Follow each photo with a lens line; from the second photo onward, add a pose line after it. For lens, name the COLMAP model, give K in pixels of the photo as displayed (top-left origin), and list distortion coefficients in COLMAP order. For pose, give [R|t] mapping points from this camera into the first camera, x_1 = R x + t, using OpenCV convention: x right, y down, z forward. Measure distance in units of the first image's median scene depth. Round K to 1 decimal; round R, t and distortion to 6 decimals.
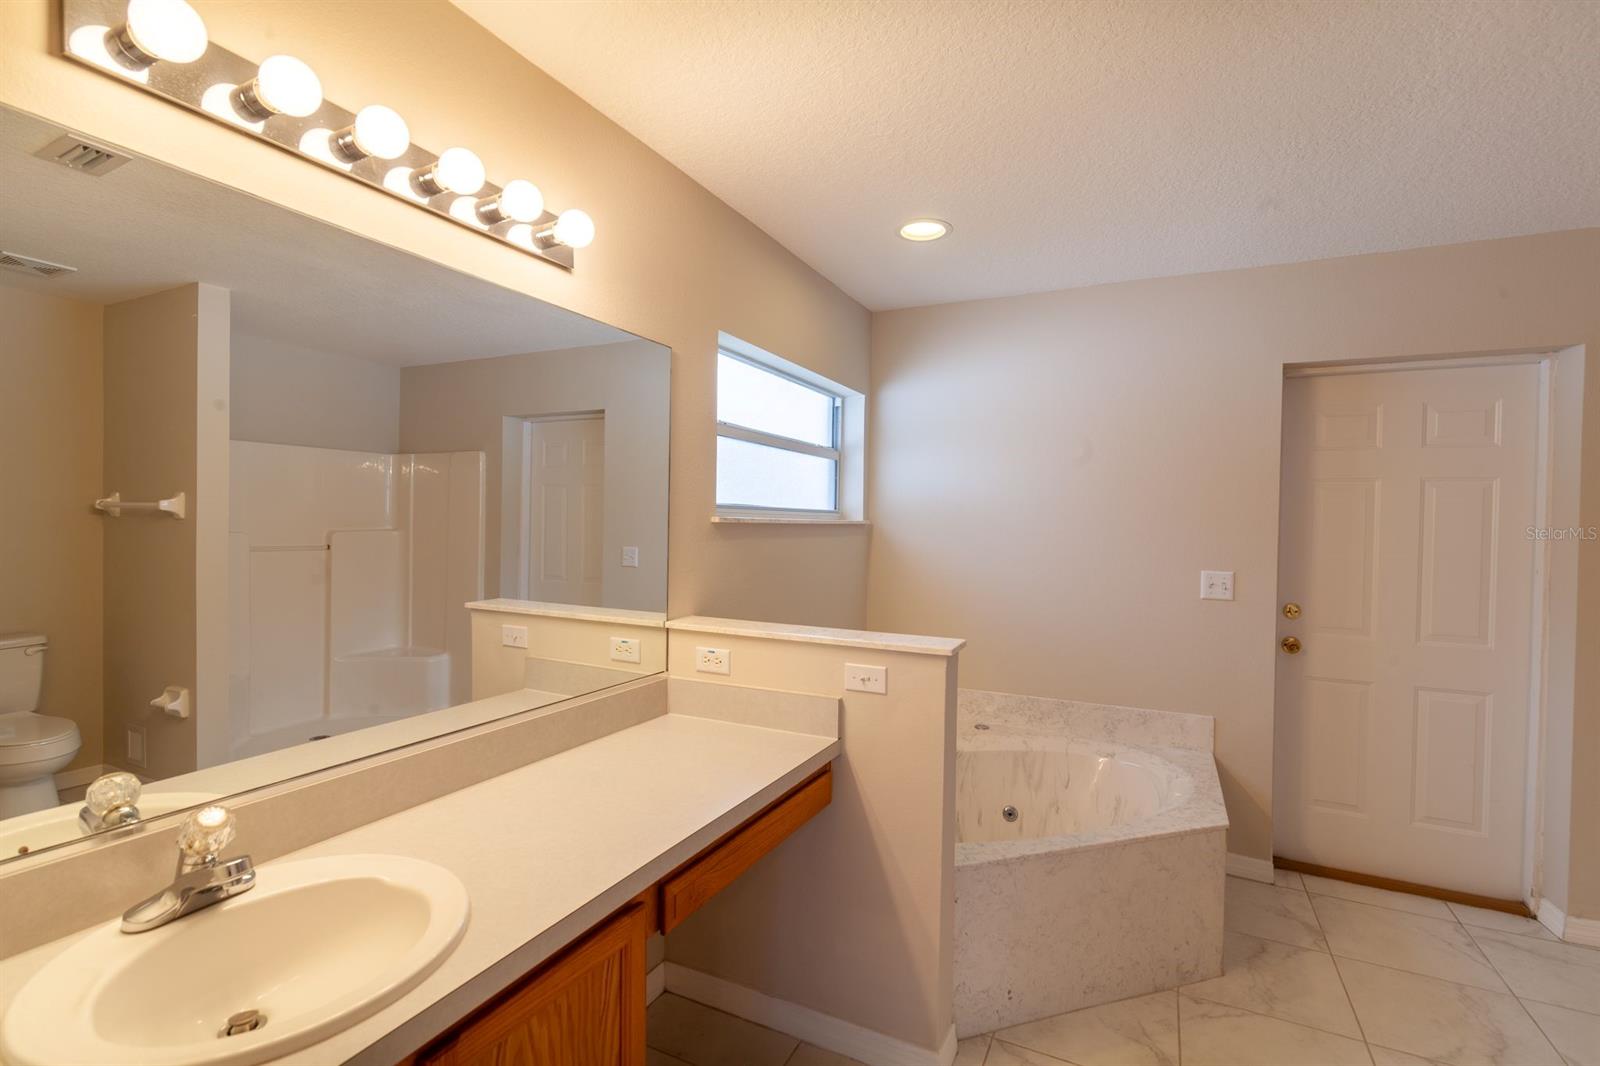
lens RADIAL K [[729.4, 0, 798.0], [0, 729.4, 529.5], [0, 0, 1]] dist [-0.001767, 0.000564]
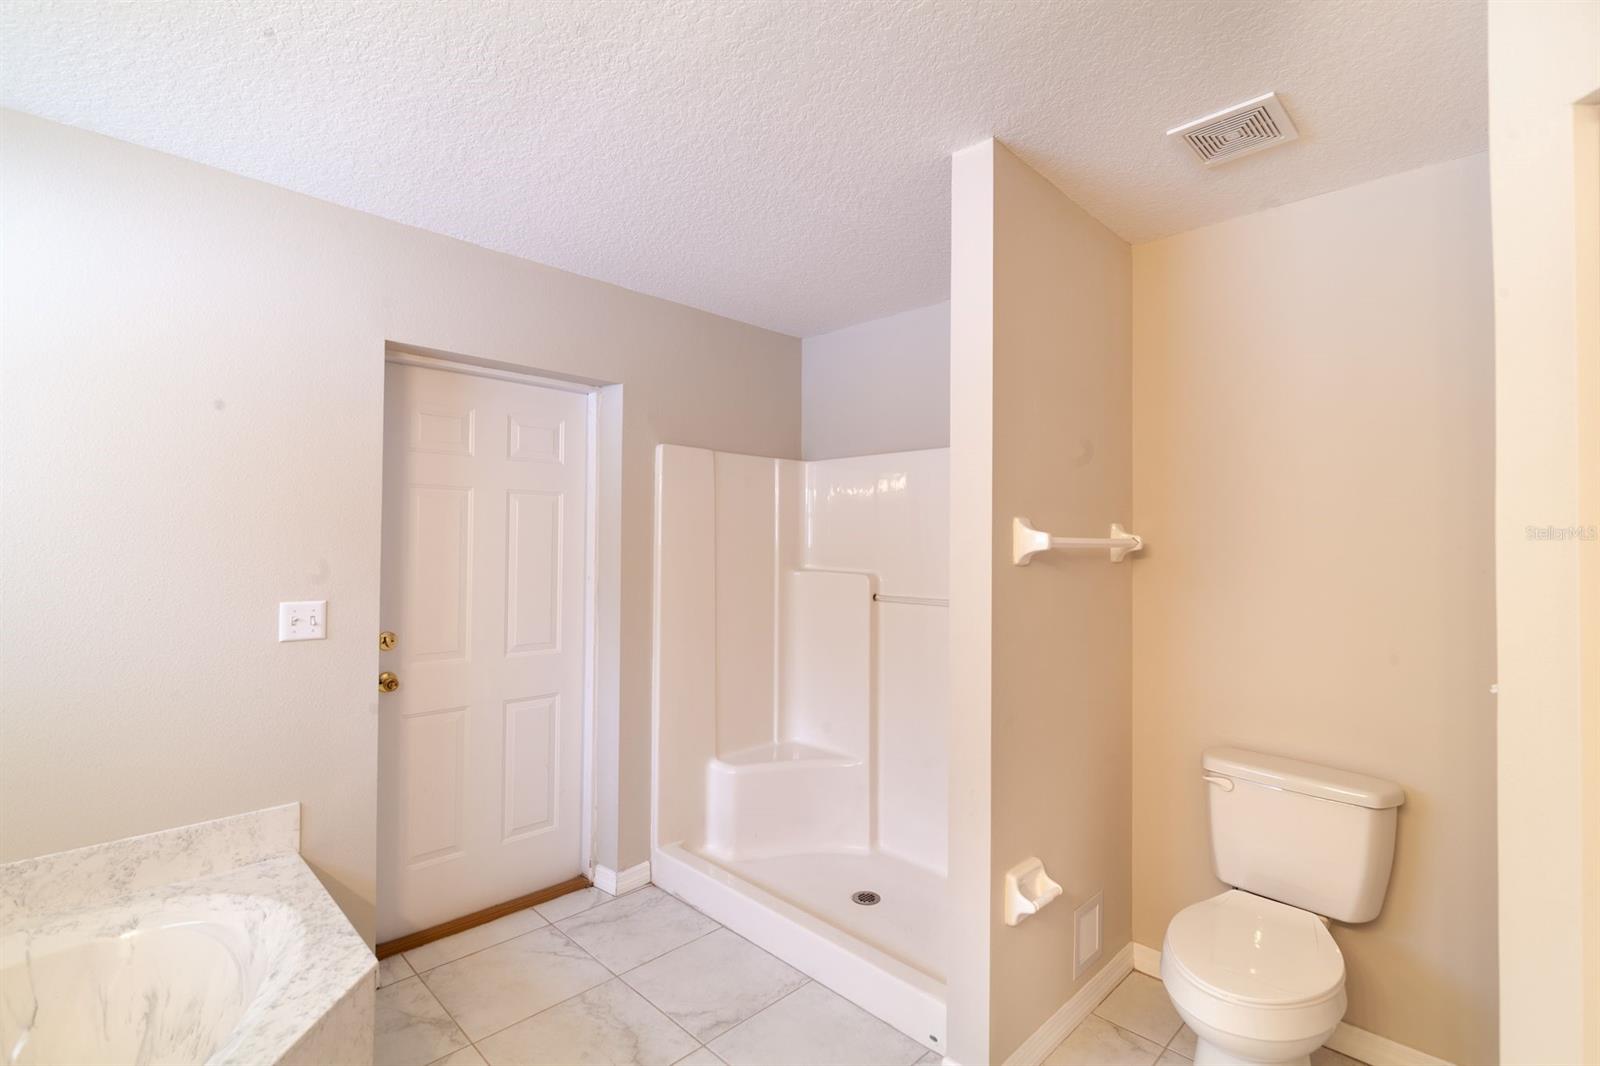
lens RADIAL K [[729.4, 0, 800.7], [0, 729.4, 531.4], [0, 0, 1]] dist [-0.001767, 0.000564]
pose [[0.312964, 0.001609, 0.949764, 0.038097], [0.007818, 0.999960, -0.004270, -0.006077], [-0.949733, 0.008762, 0.312939, 0.311761]]
